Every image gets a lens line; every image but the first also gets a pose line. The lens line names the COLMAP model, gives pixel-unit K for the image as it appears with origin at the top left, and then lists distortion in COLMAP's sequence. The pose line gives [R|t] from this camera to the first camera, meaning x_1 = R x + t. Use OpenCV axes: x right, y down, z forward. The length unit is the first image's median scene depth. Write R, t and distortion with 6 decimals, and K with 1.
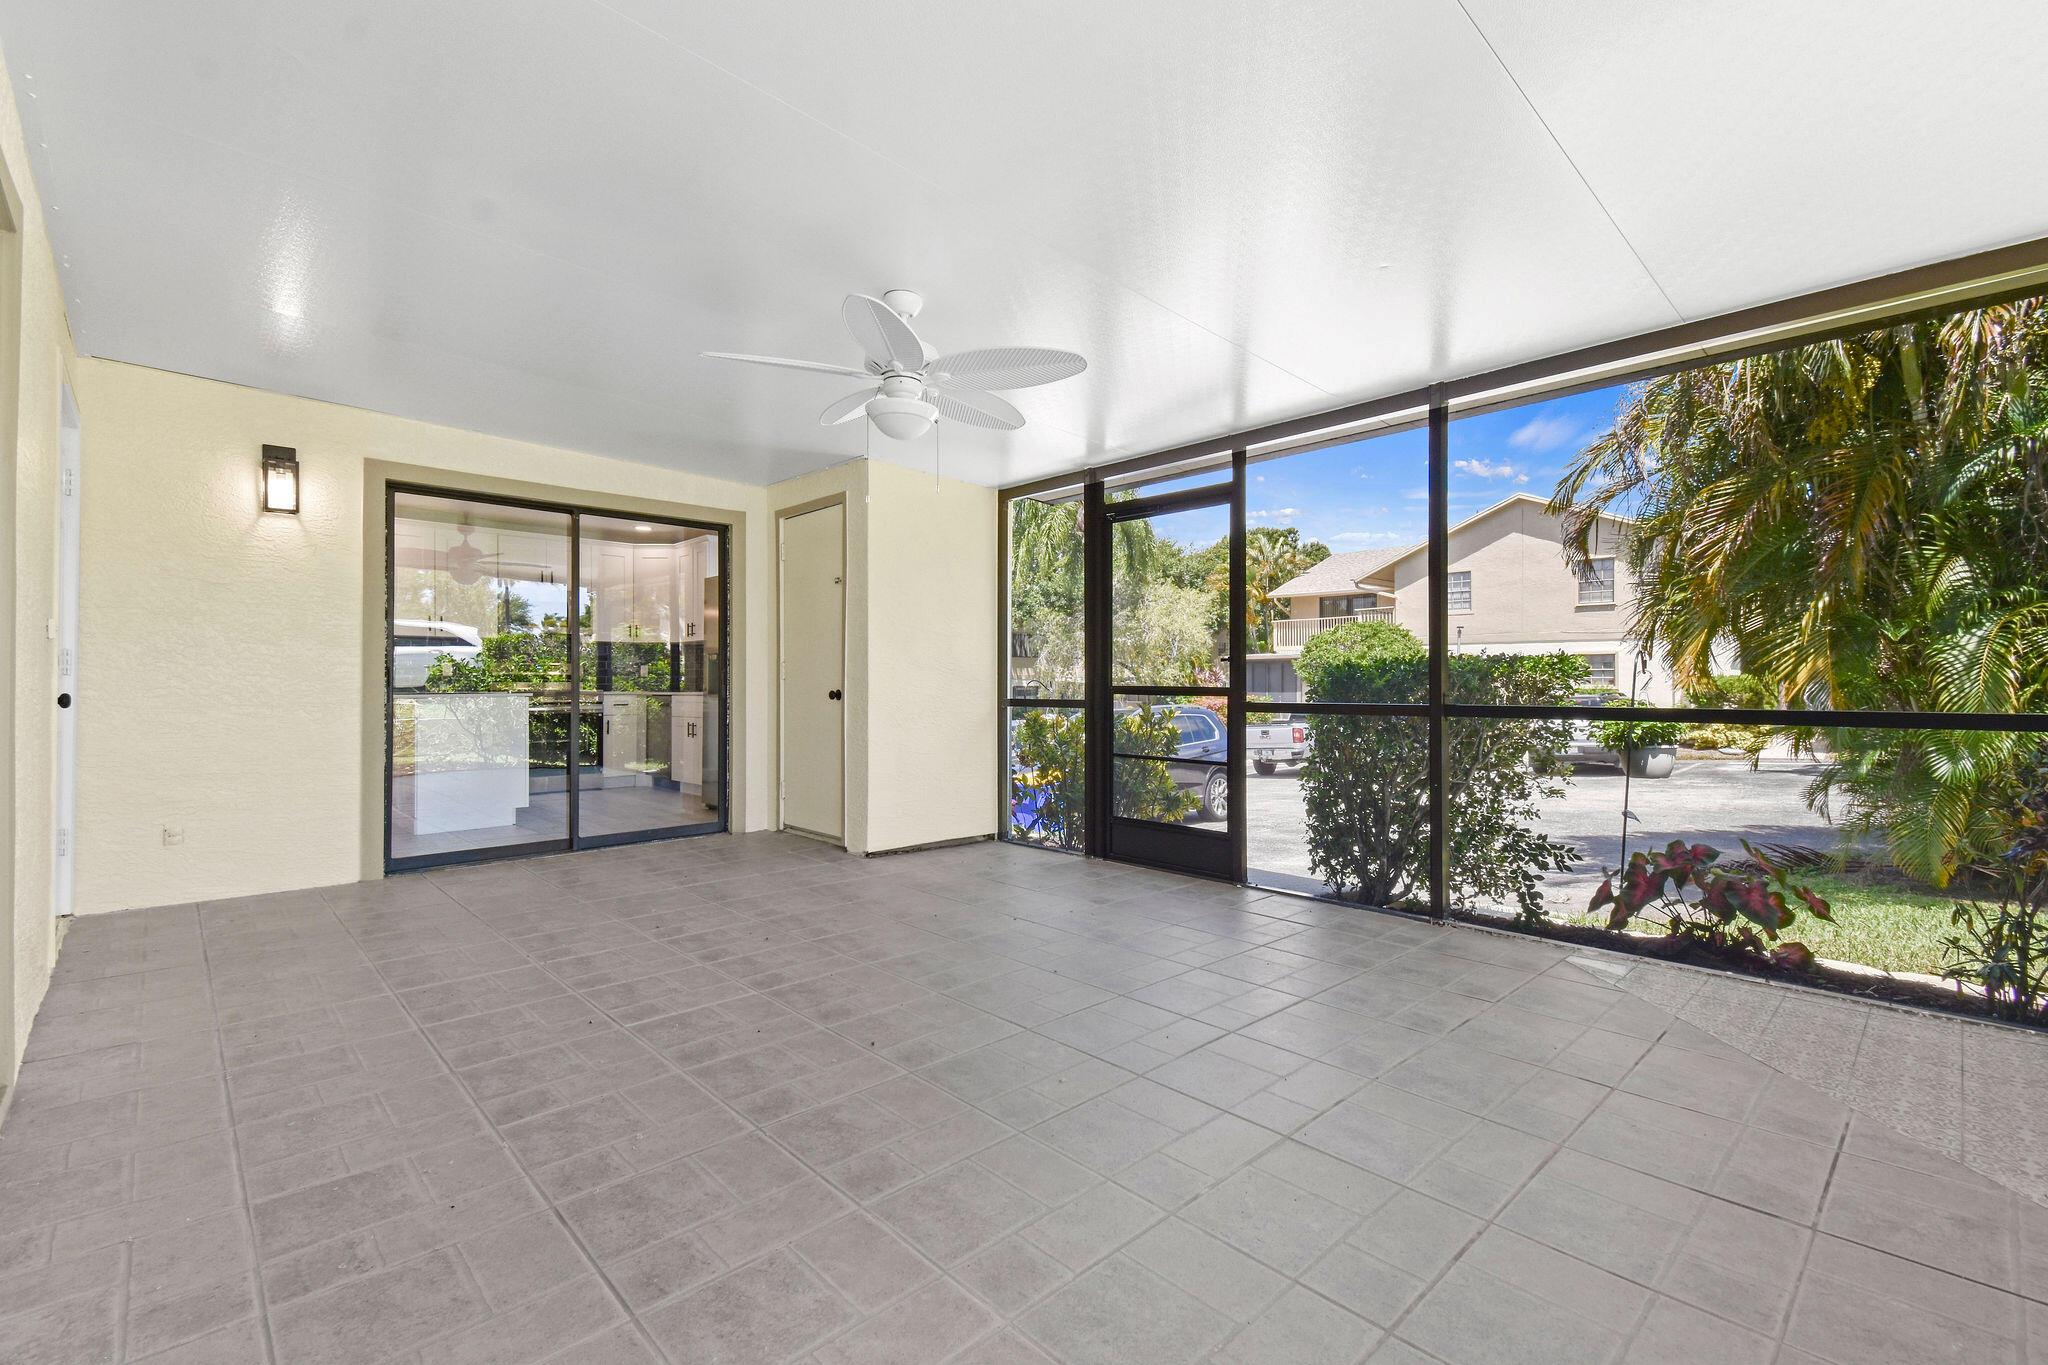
lens RADIAL K [[886.5, 0, 1011.5], [0, 886.5, 689.4], [0, 0, 1]] dist [0.027023, -0.008821]
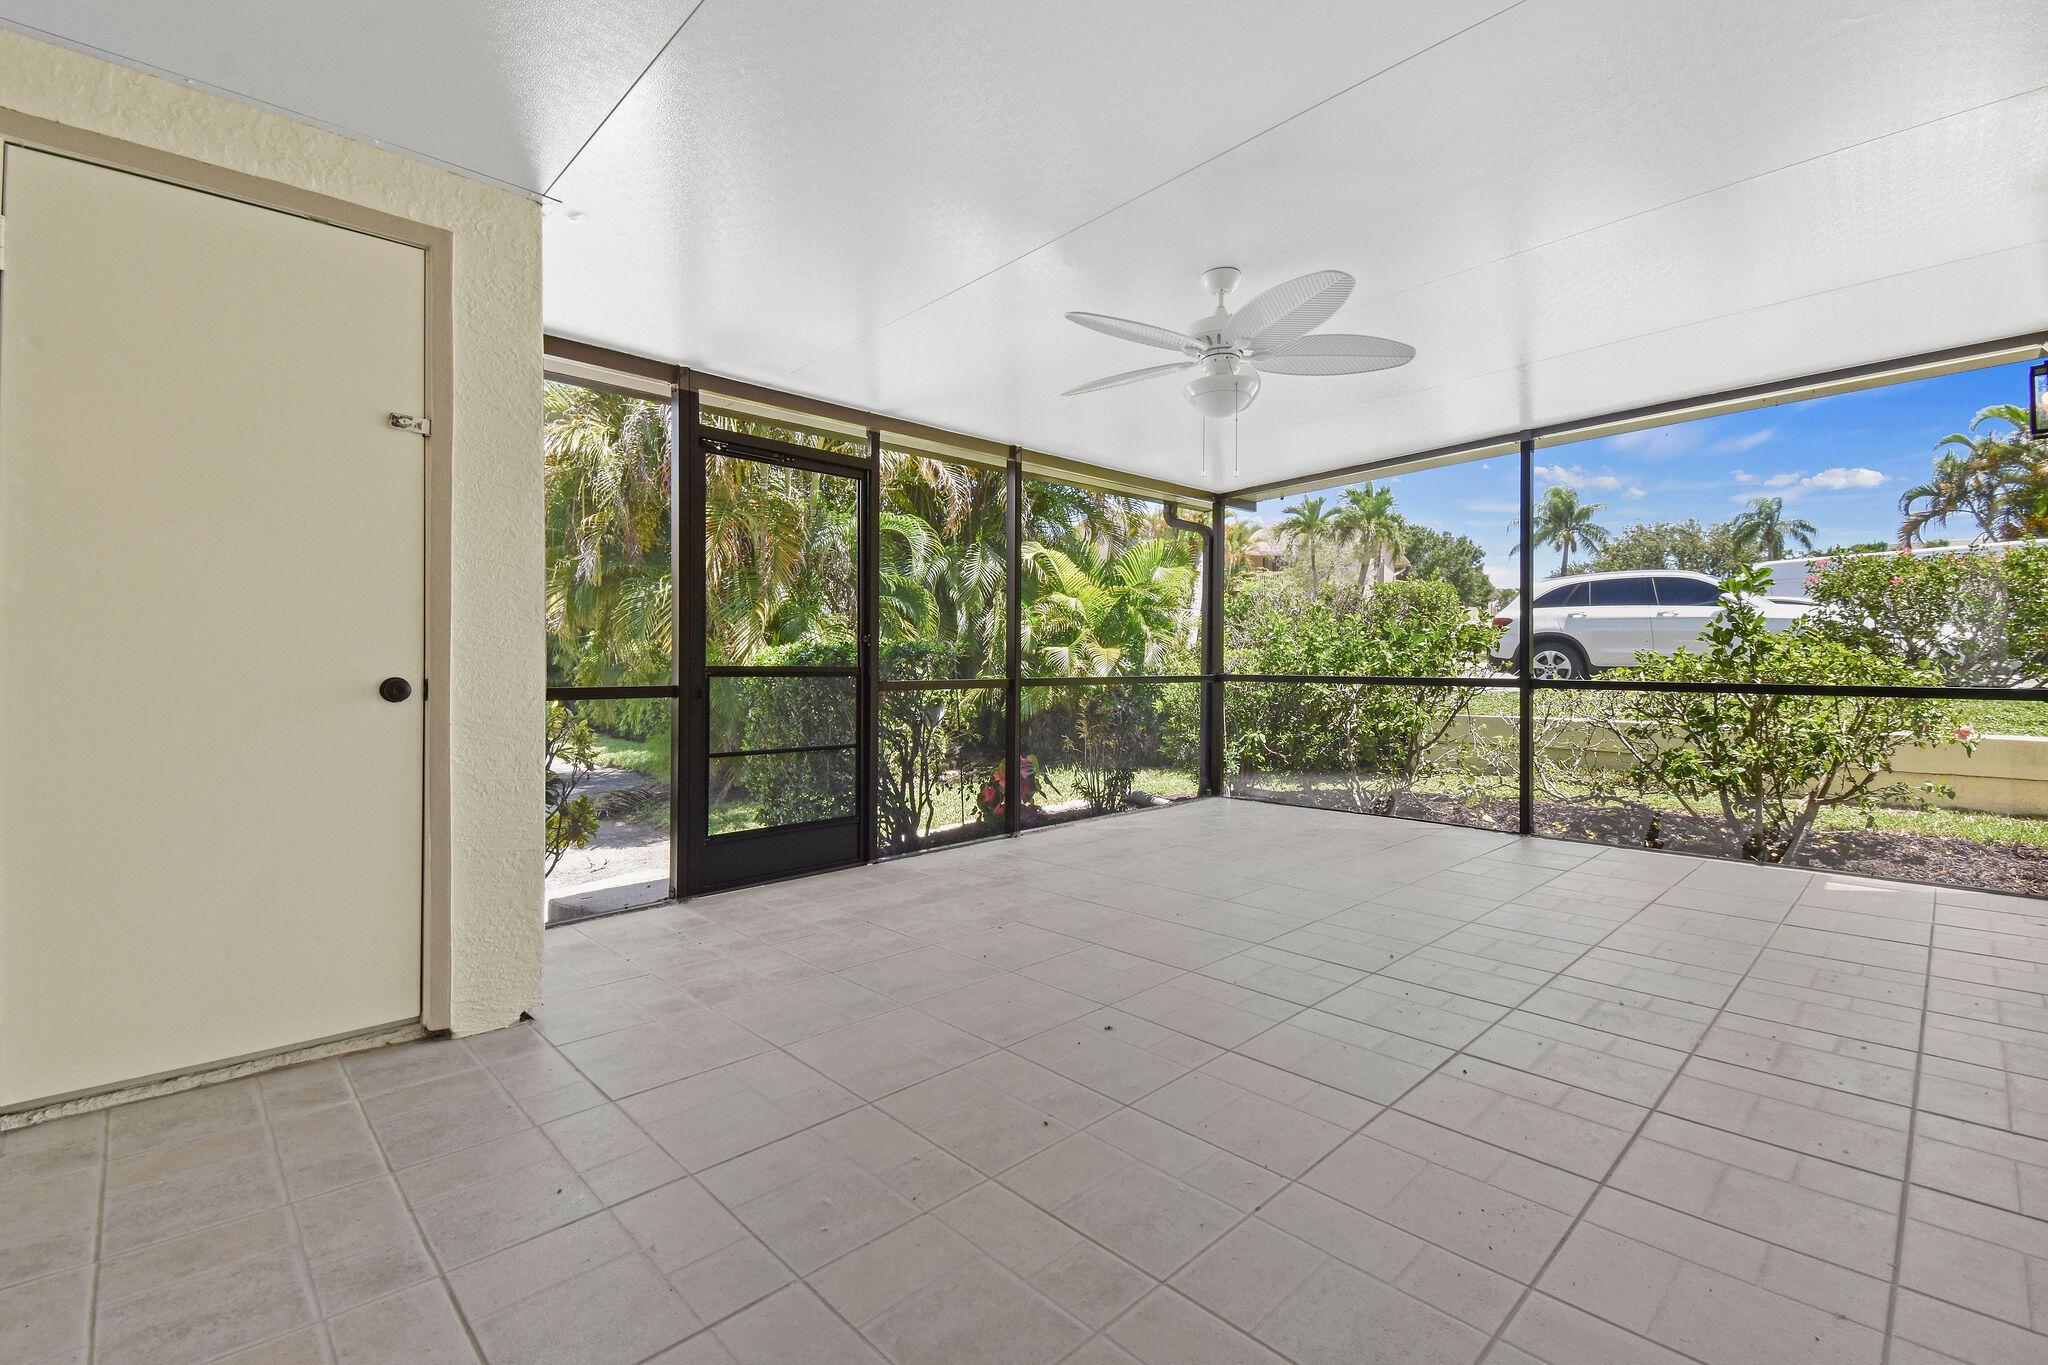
lens RADIAL K [[886.5, 0, 1028.5], [0, 886.5, 676.5], [0, 0, 1]] dist [0.027023, -0.008821]
pose [[-0.021175, -0.018122, 0.999612, -0.901126], [0.002200, 0.999832, 0.018172, -0.010609], [-0.999773, 0.002584, -0.021132, 1.004508]]
